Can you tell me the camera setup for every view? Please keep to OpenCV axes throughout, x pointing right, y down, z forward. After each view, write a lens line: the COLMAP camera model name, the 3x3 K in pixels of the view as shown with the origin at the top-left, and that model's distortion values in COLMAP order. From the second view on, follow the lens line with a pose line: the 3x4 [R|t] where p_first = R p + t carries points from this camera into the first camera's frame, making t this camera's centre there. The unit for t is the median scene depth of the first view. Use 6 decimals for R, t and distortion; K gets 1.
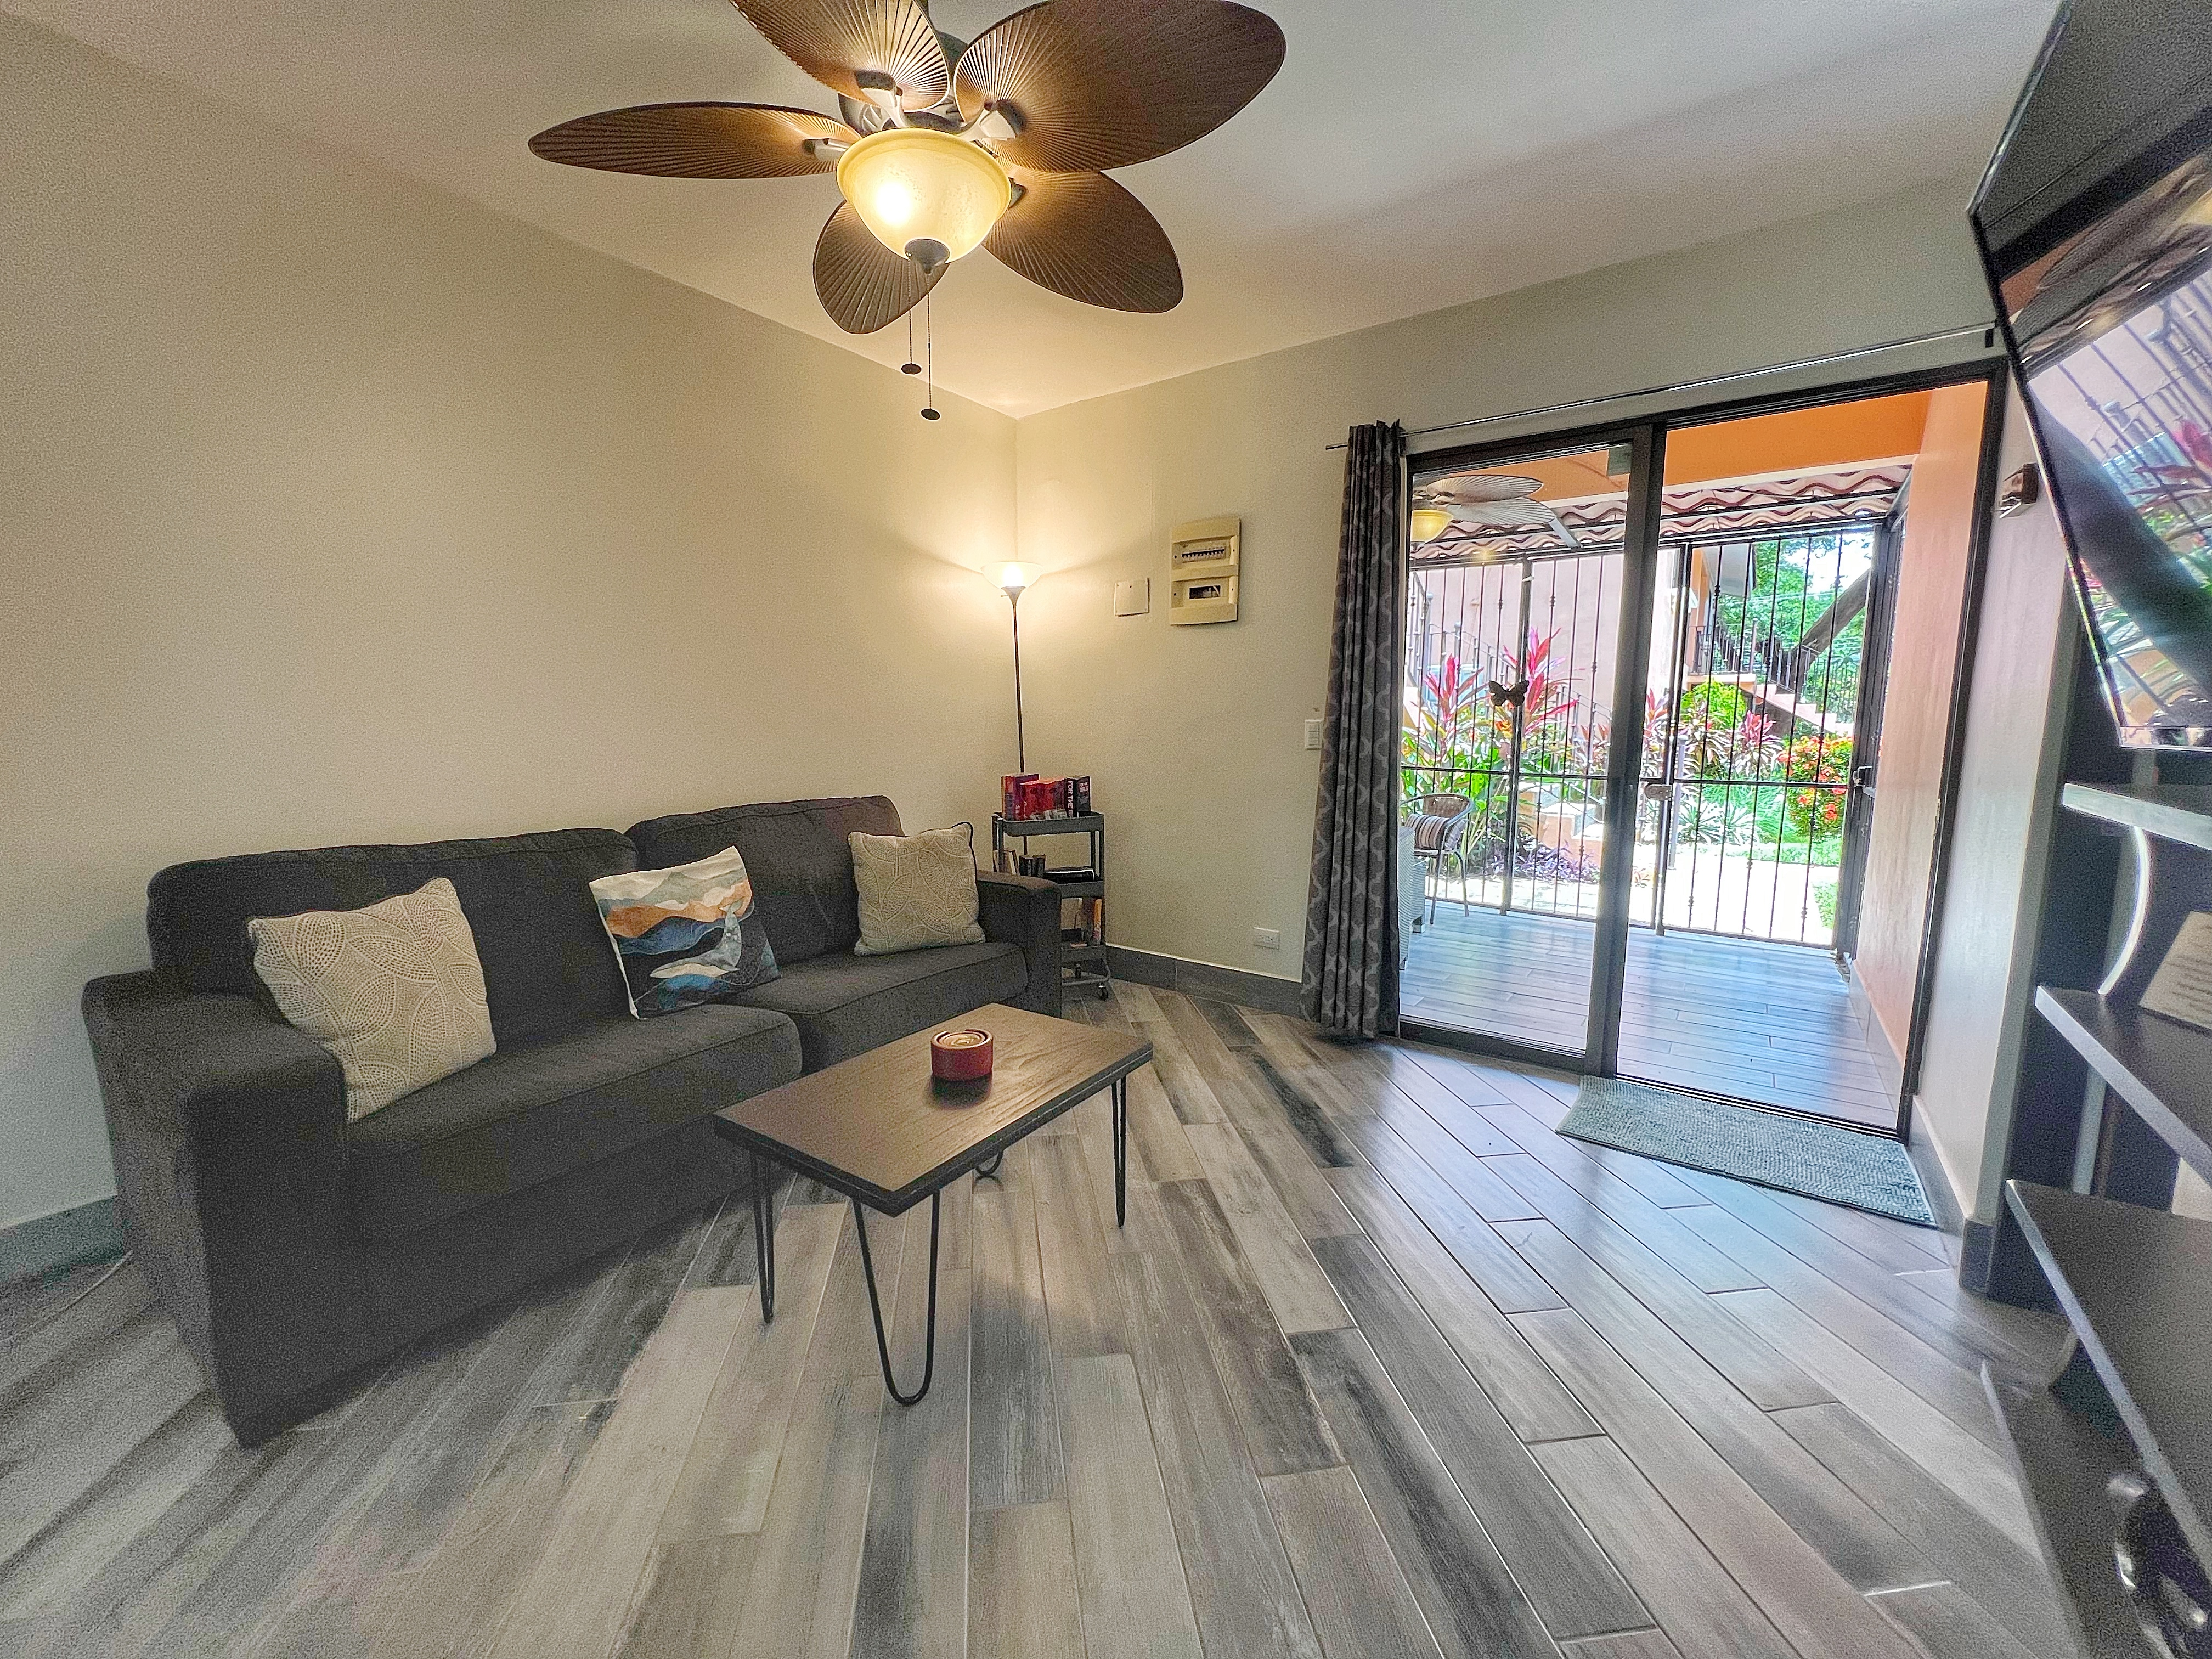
lens RADIAL K [[891.8, 0, 1093.5], [0, 891.8, 827.3], [0, 0, 1]] dist [-0.000291, 0.000192]
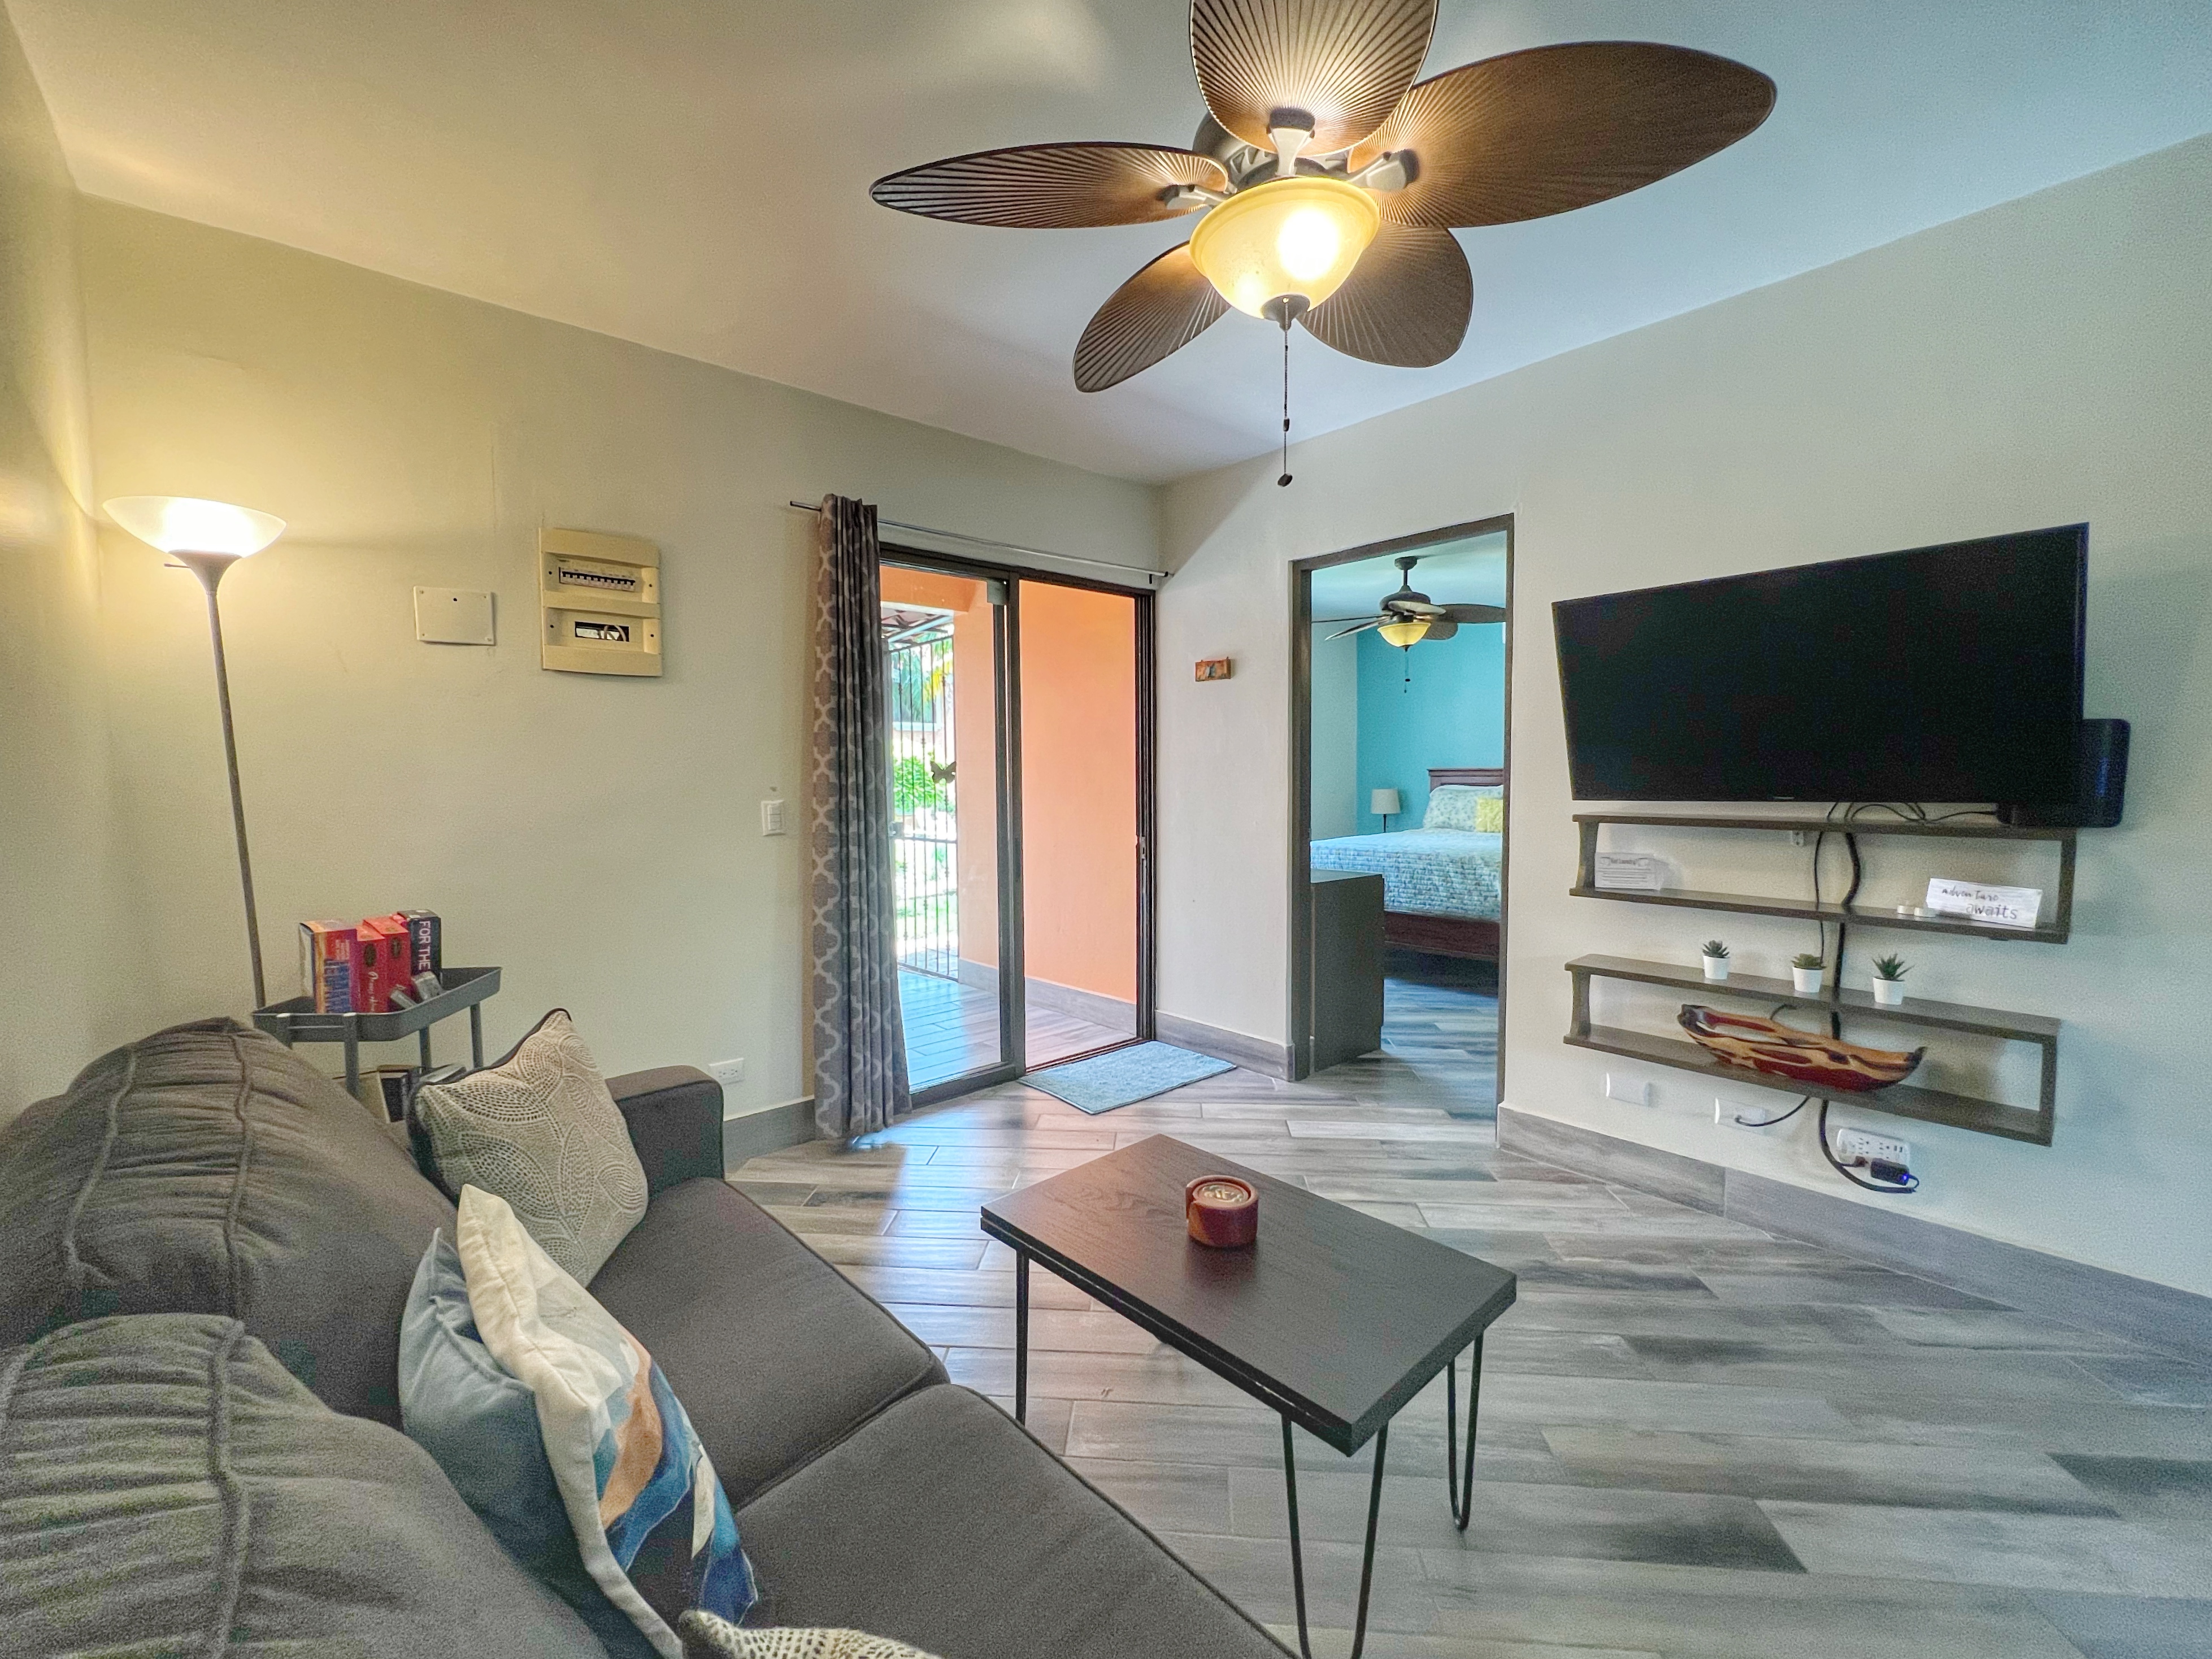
lens RADIAL K [[891.9, 0, 1093.5], [0, 891.9, 827.3], [0, 0, 1]] dist [-0.000291, 0.000192]
pose [[0.227023, -0.057149, 0.972211, -0.512566], [0.141140, 0.989668, 0.025218, -0.070629], [-0.963608, 0.131493, 0.232743, 0.483124]]
